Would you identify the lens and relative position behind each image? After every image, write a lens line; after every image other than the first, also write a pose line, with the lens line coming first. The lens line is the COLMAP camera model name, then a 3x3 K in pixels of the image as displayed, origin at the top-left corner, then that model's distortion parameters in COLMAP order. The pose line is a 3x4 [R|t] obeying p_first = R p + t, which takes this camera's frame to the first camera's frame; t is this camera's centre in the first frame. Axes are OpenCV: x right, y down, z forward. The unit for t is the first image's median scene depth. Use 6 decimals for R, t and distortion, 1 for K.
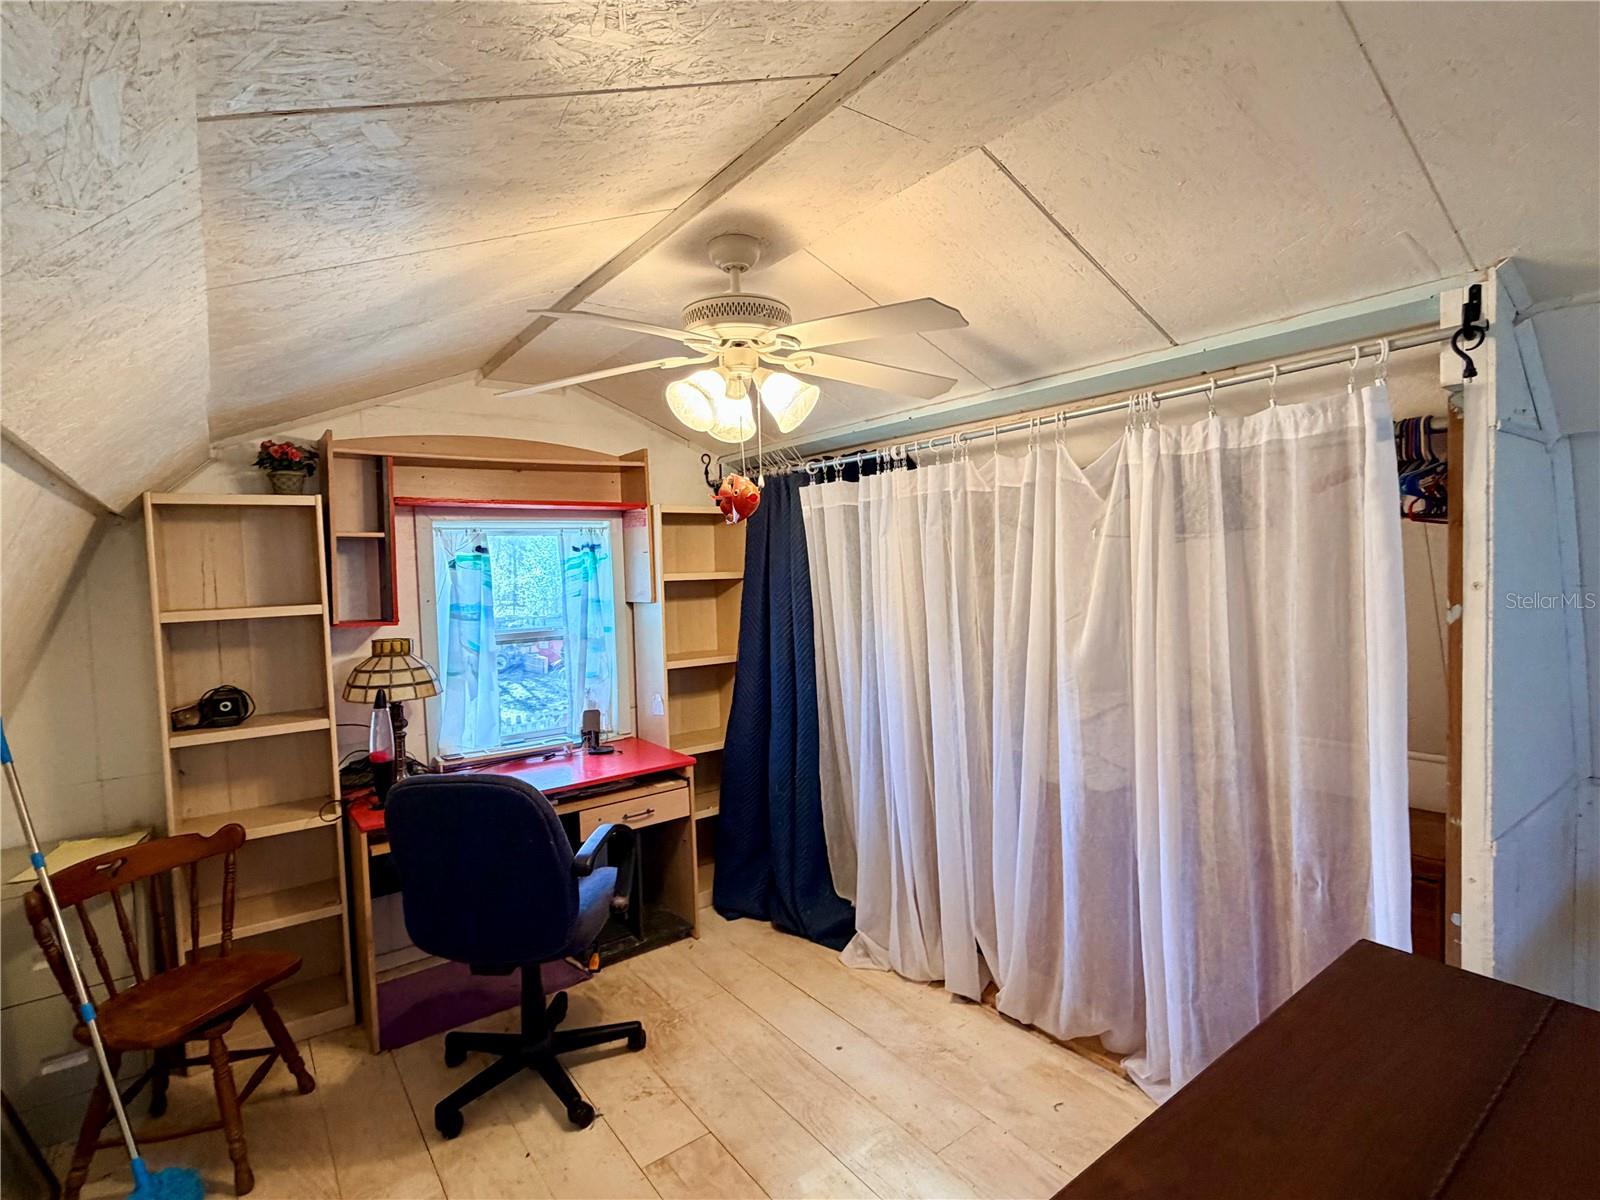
lens RADIAL K [[789.5, 0, 804.9], [0, 789.5, 602.2], [0, 0, 1]] dist [0.001634, 0.000650]
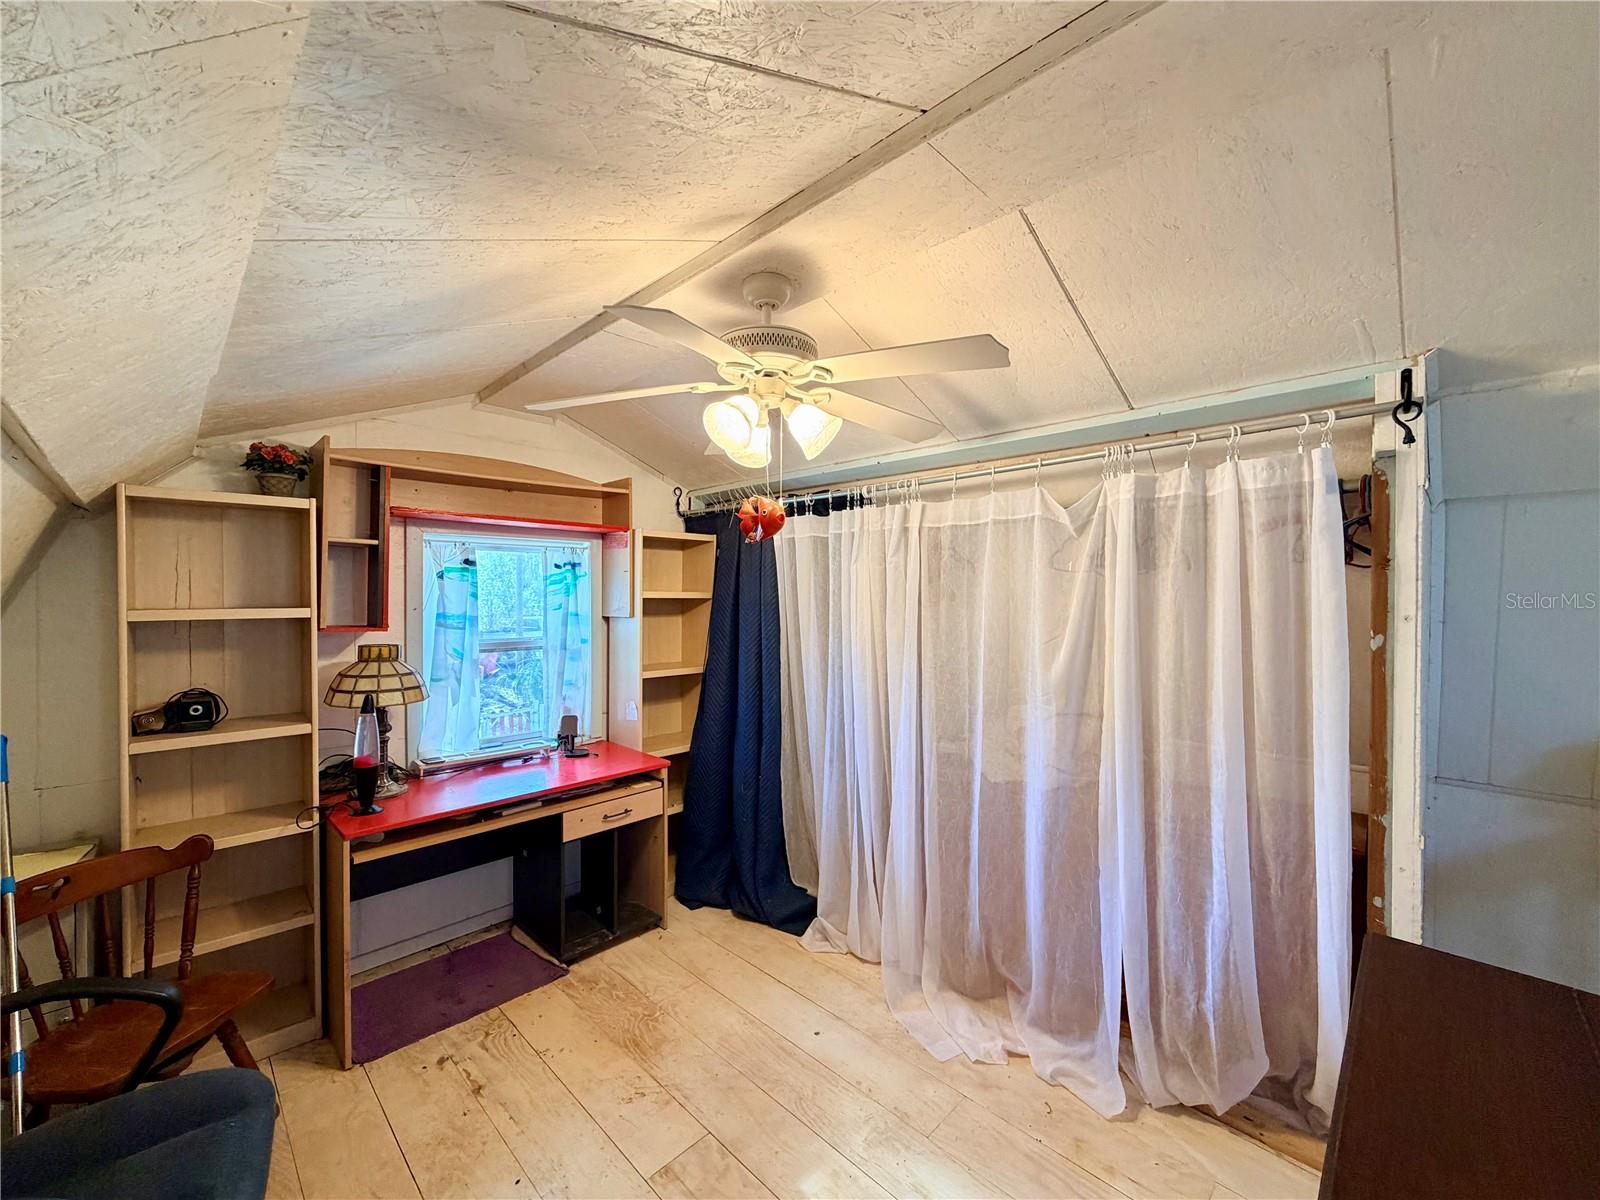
lens RADIAL K [[639.6, 0, 796.8], [0, 639.6, 601.6], [0, 0, 1]] dist [0.000696, -0.000057]
pose [[0.988673, 0.032875, 0.146442, -0.133837], [-0.027200, 0.998806, -0.040589, 0.011811], [-0.147601, 0.036146, 0.988386, 0.121360]]
